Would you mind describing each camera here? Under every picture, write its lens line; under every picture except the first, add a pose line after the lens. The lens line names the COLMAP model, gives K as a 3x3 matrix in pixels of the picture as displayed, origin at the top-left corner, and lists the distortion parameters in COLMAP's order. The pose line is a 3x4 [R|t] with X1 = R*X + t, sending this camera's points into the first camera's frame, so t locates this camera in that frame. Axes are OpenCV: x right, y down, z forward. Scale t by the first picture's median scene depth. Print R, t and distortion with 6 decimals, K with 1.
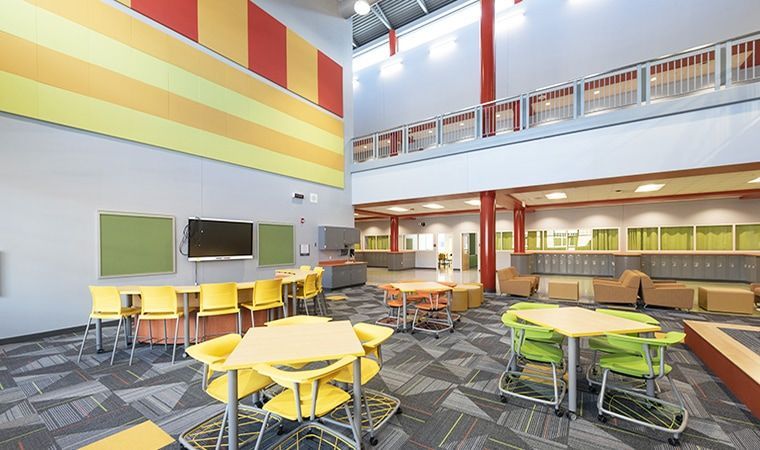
lens RADIAL K [[299.2, 0, 382.0], [0, 299.2, 244.8], [0, 0, 1]] dist [-0.000442, -0.000036]
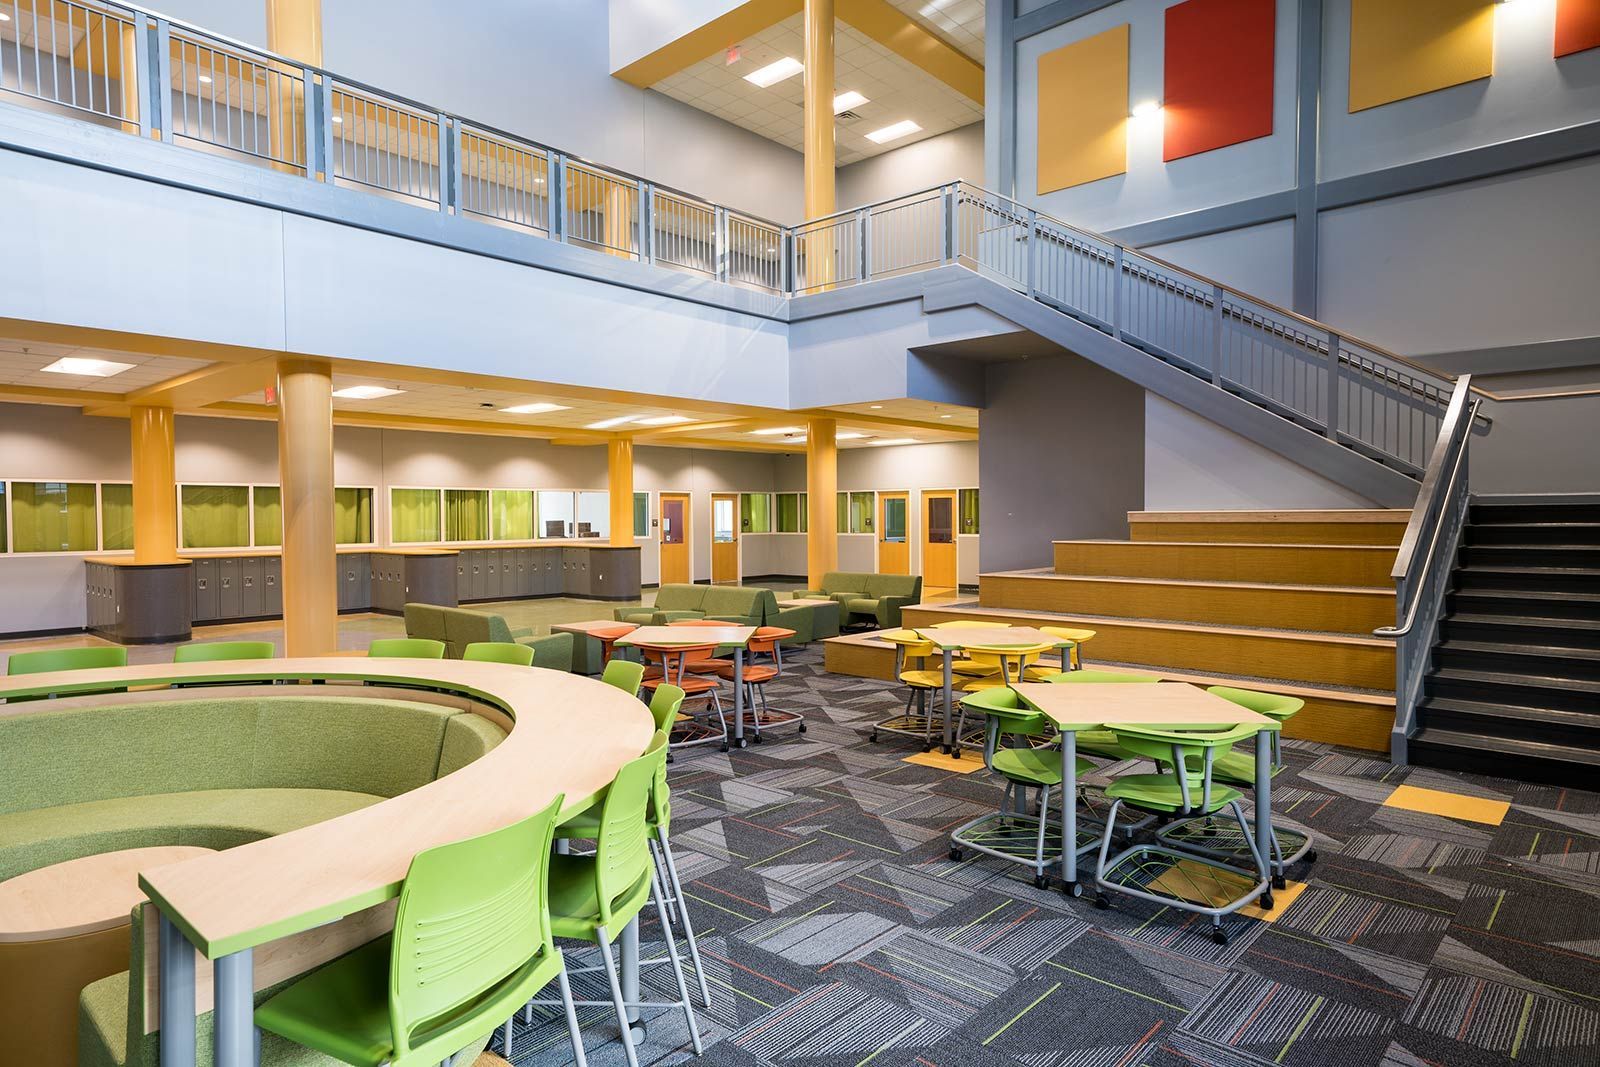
lens RADIAL K [[940.8, 0, 800.0], [0, 940.8, 533.5], [0, 0, 1]] dist [0.000967, 0.000121]
pose [[0.143658, -0.001857, 0.989626, -0.832371], [0.001741, 0.999997, 0.001624, 0.010423], [-0.989626, 0.001489, 0.143661, 0.566359]]
